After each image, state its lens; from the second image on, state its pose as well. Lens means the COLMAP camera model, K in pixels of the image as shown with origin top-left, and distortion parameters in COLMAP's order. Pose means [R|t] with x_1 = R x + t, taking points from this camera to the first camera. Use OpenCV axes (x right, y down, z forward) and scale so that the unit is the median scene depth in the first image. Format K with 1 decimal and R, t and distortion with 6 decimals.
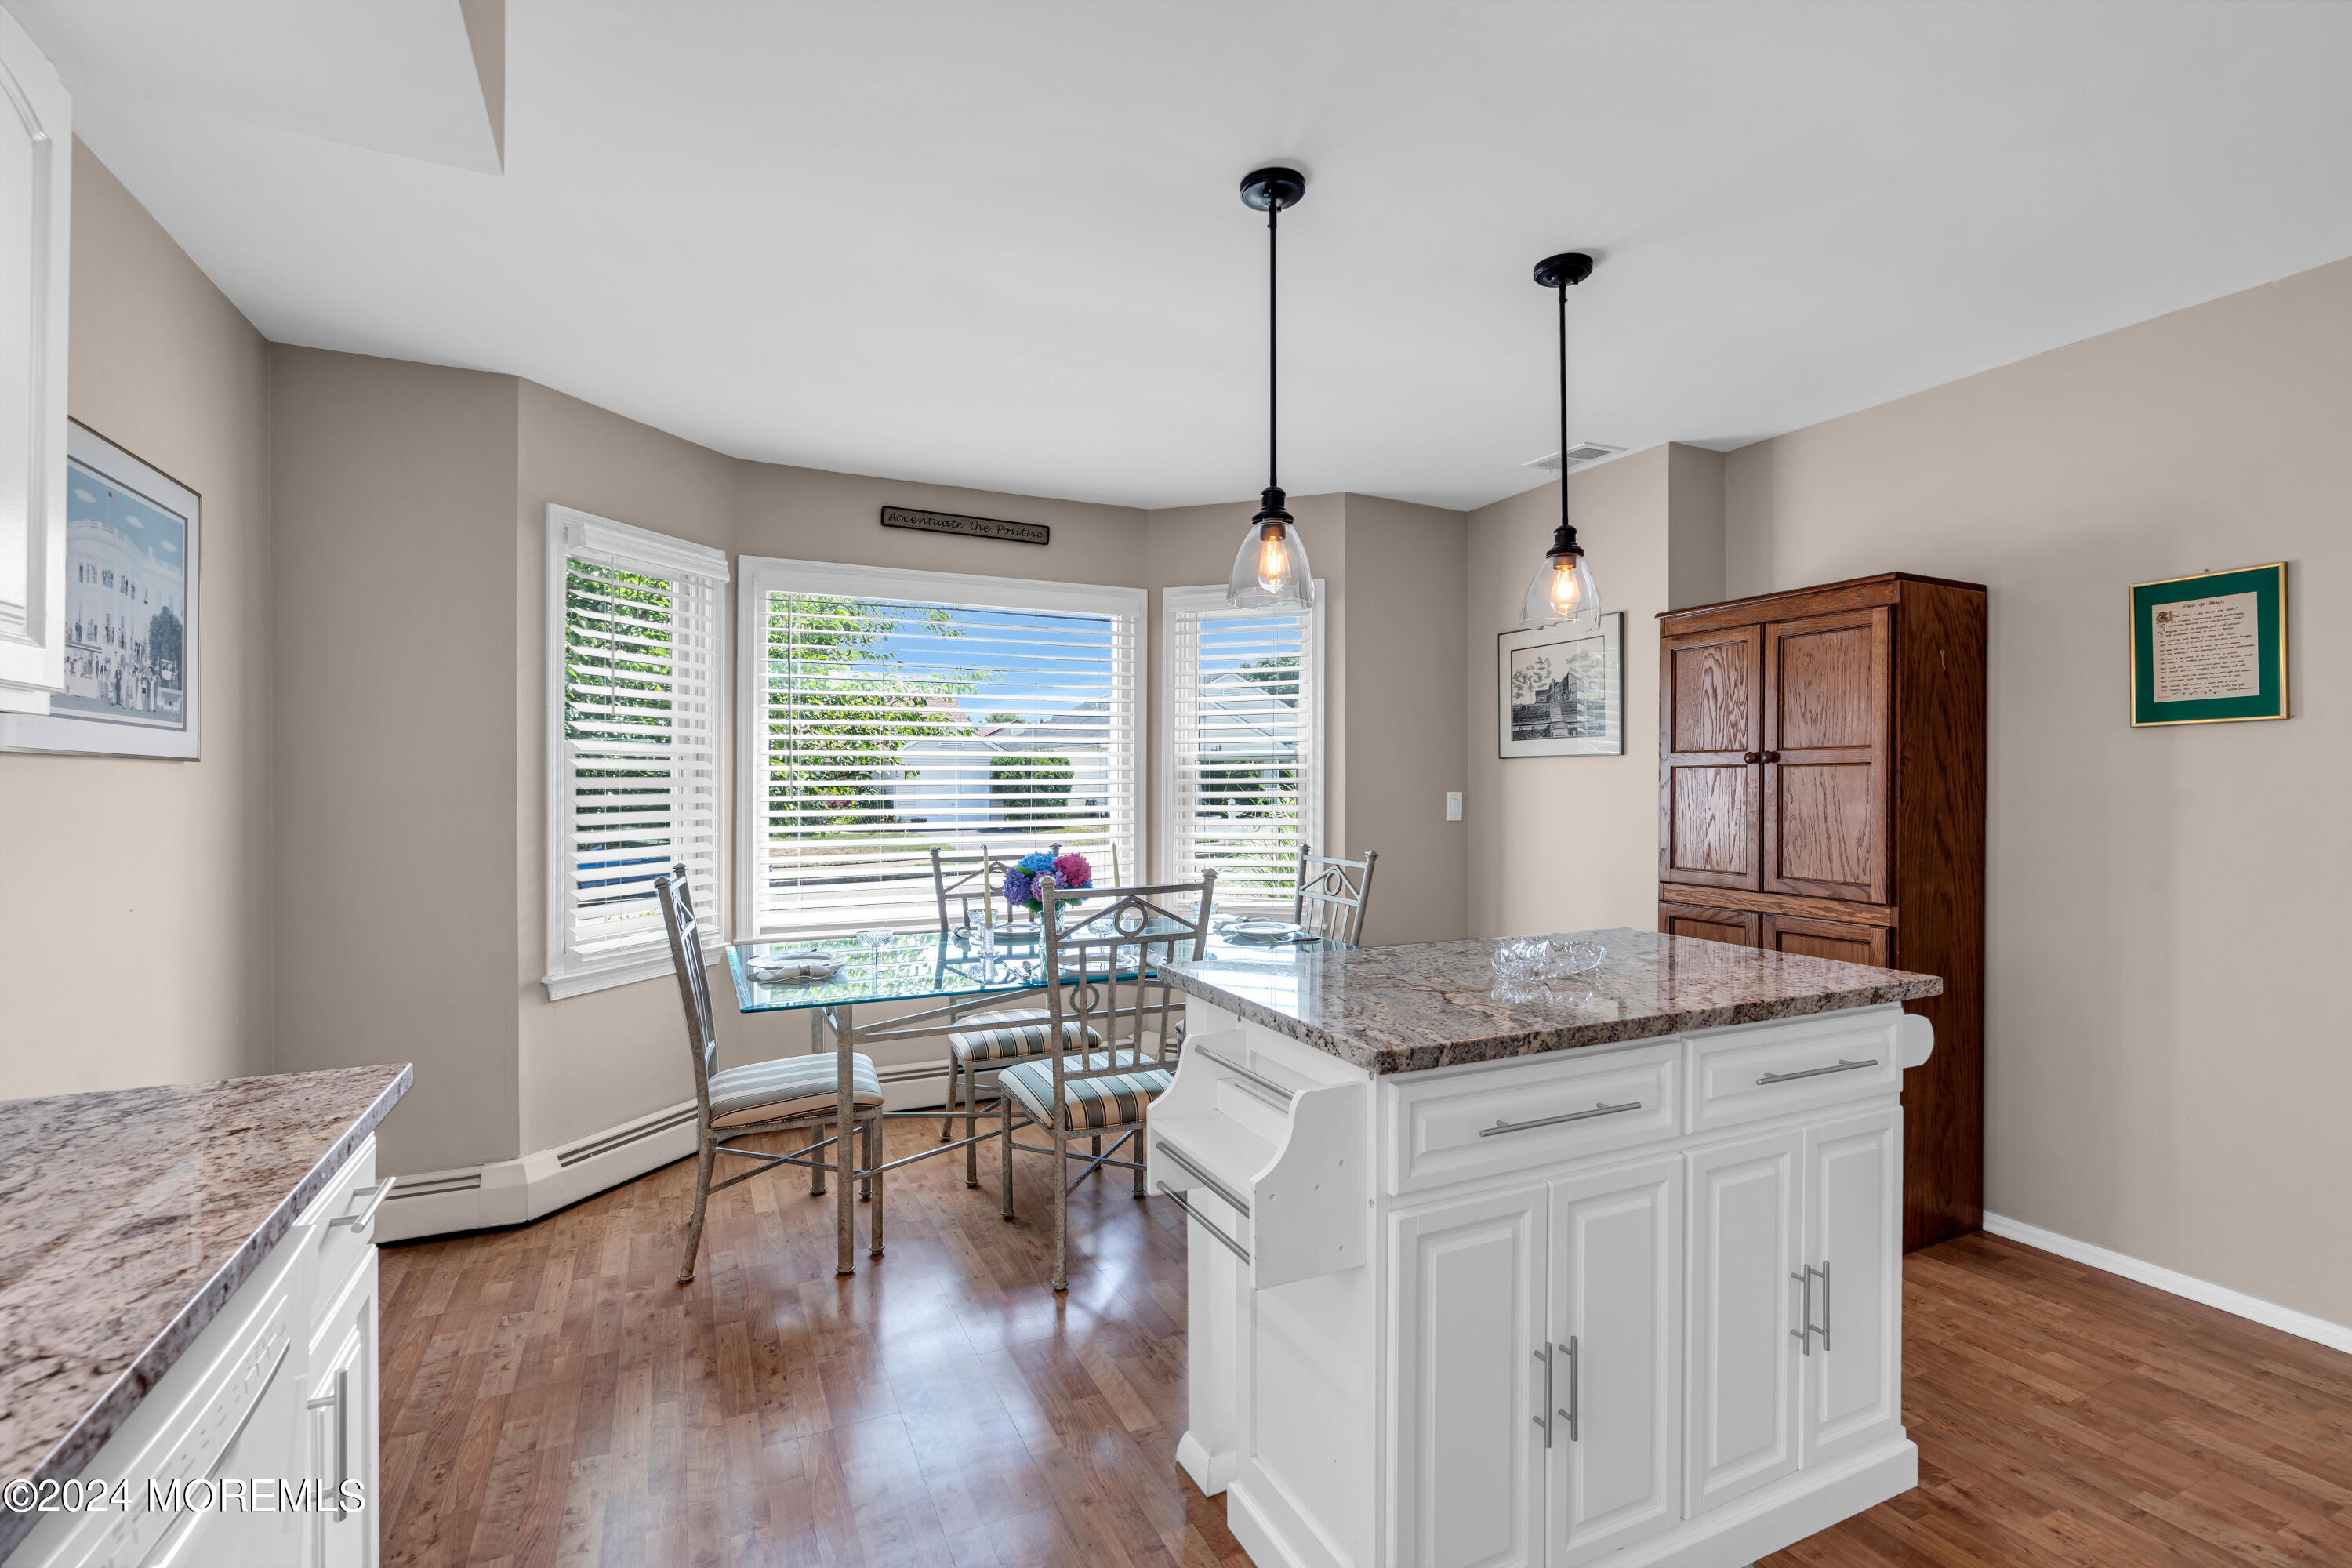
lens RADIAL K [[1075.9, 0, 1177.7], [0, 1075.9, 784.4], [0, 0, 1]] dist [-0.000375, 0.000492]
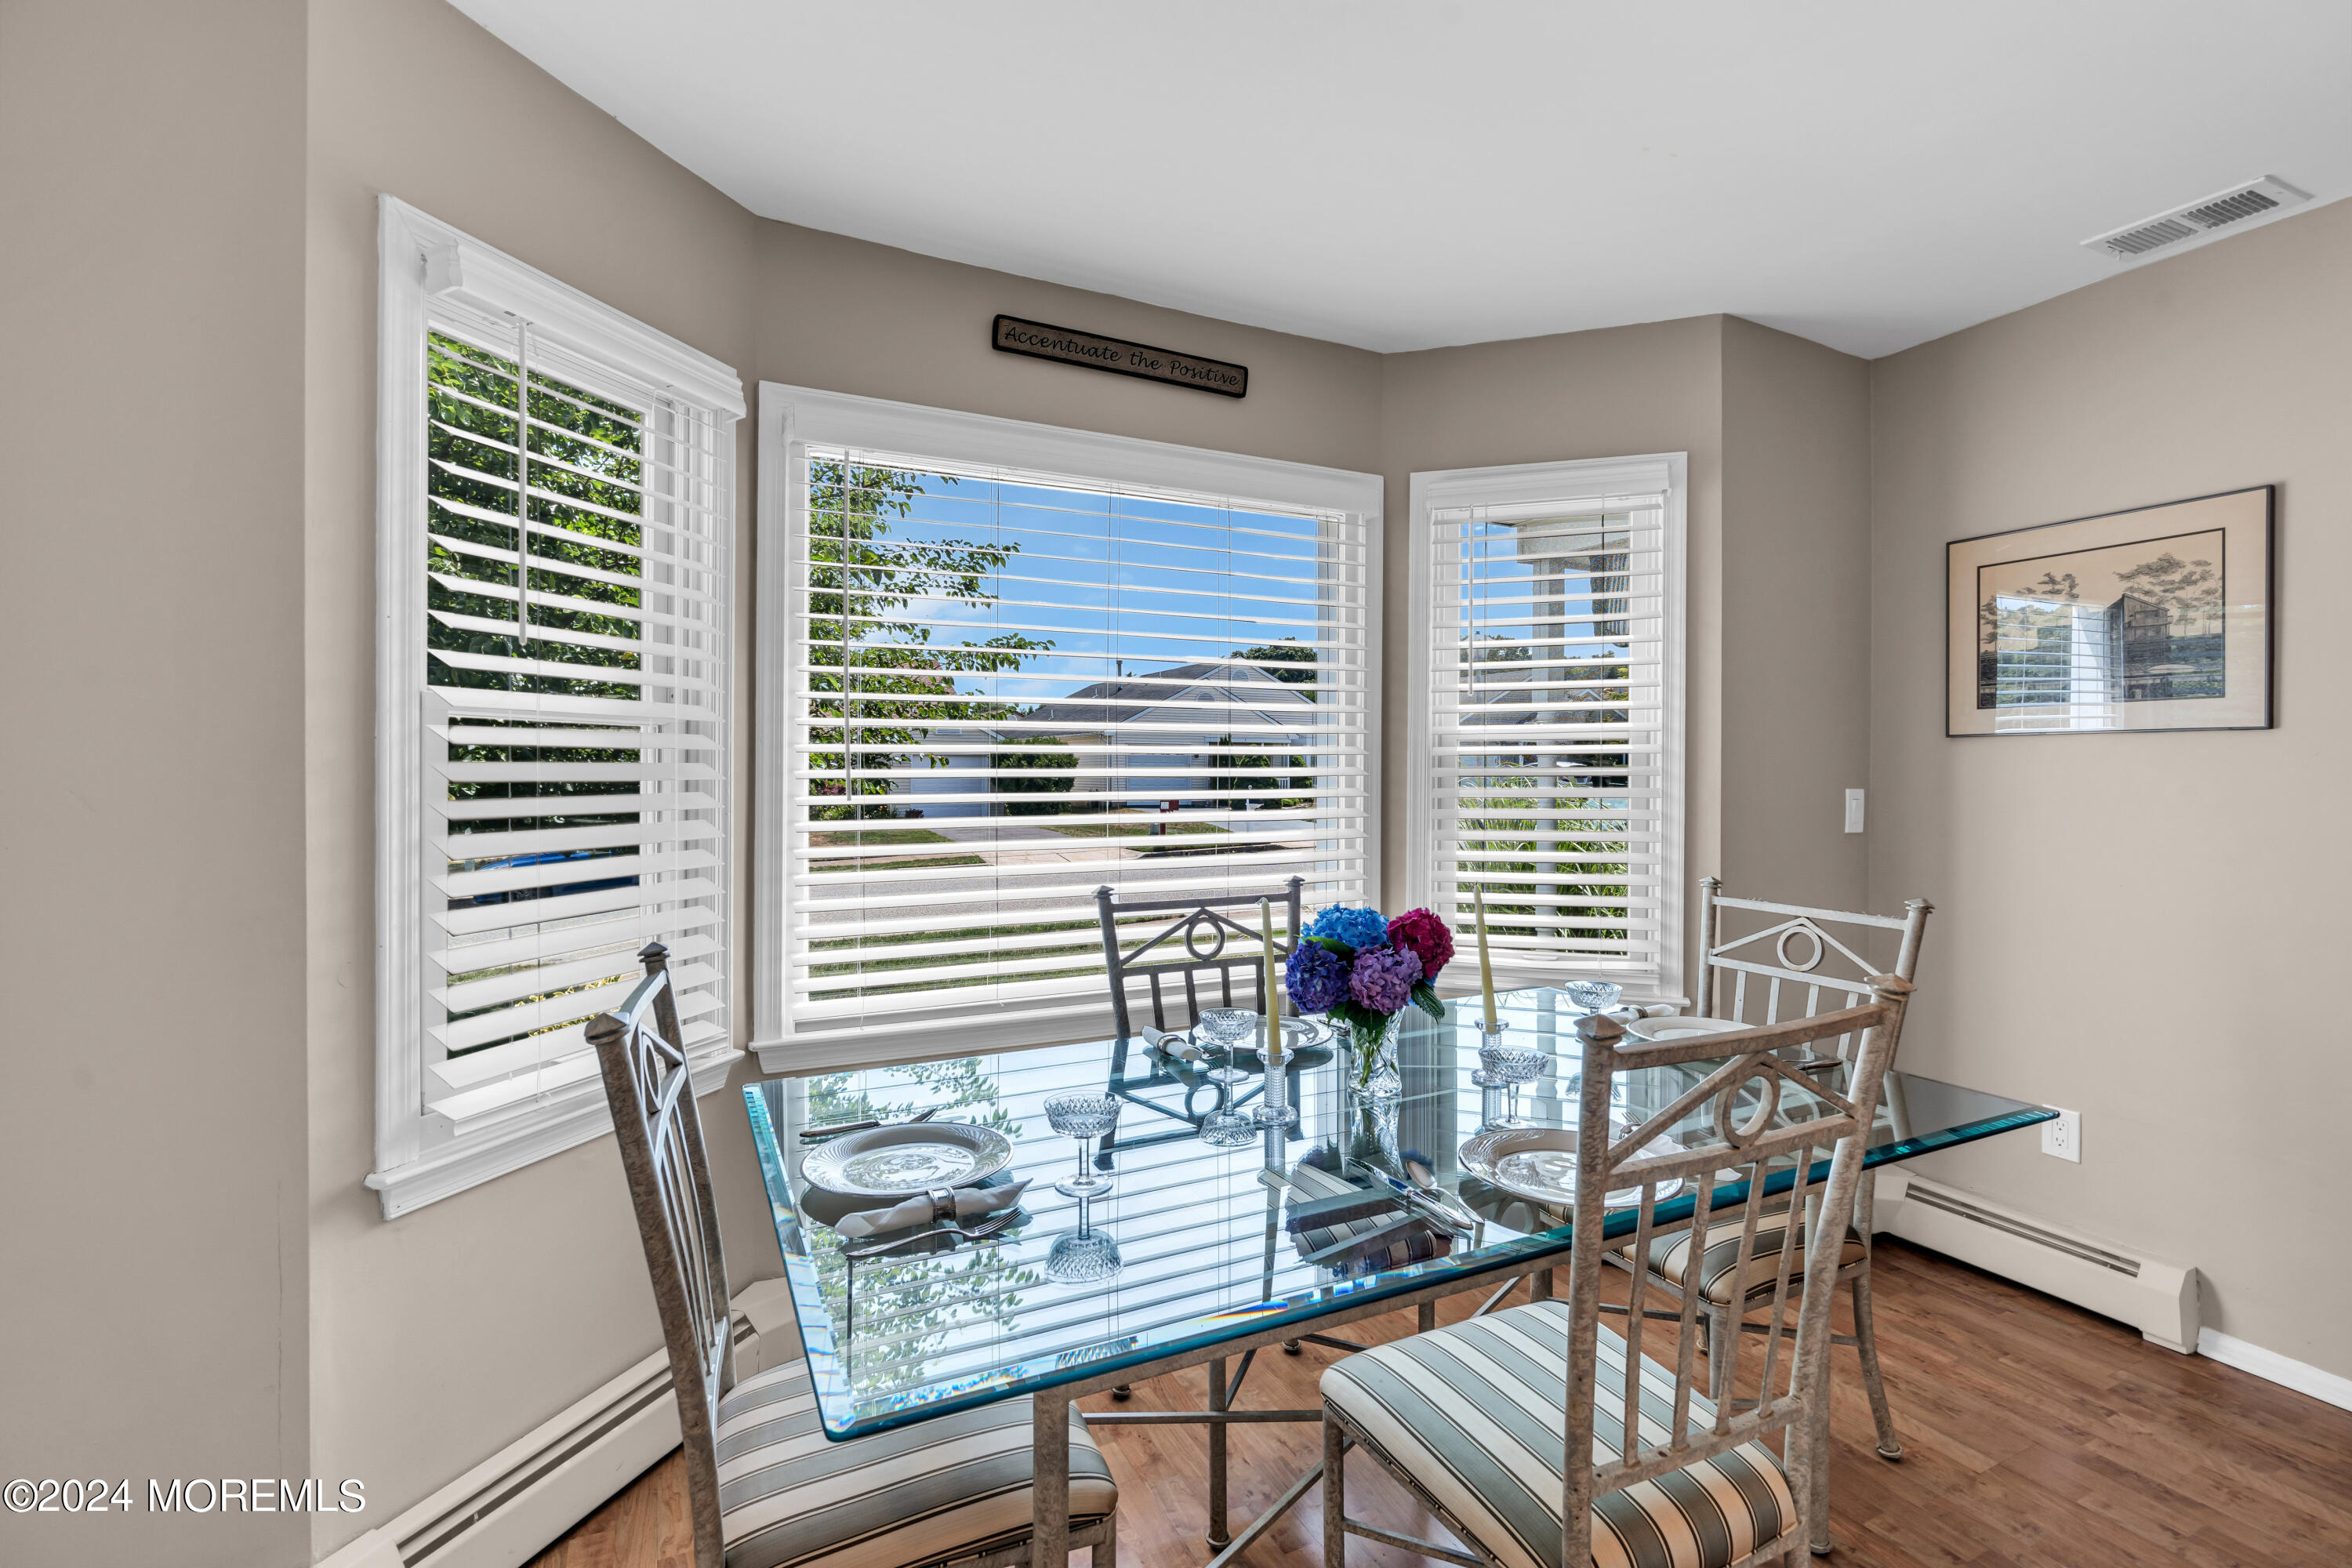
lens RADIAL K [[1075.9, 0, 1176.3], [0, 1075.9, 775.2], [0, 0, 1]] dist [-0.000375, 0.000492]
pose [[0.999907, 0.001940, 0.013498, -0.197728], [-0.001946, 0.999998, 0.000413, -0.001102], [-0.013497, -0.000440, 0.999909, 0.432288]]
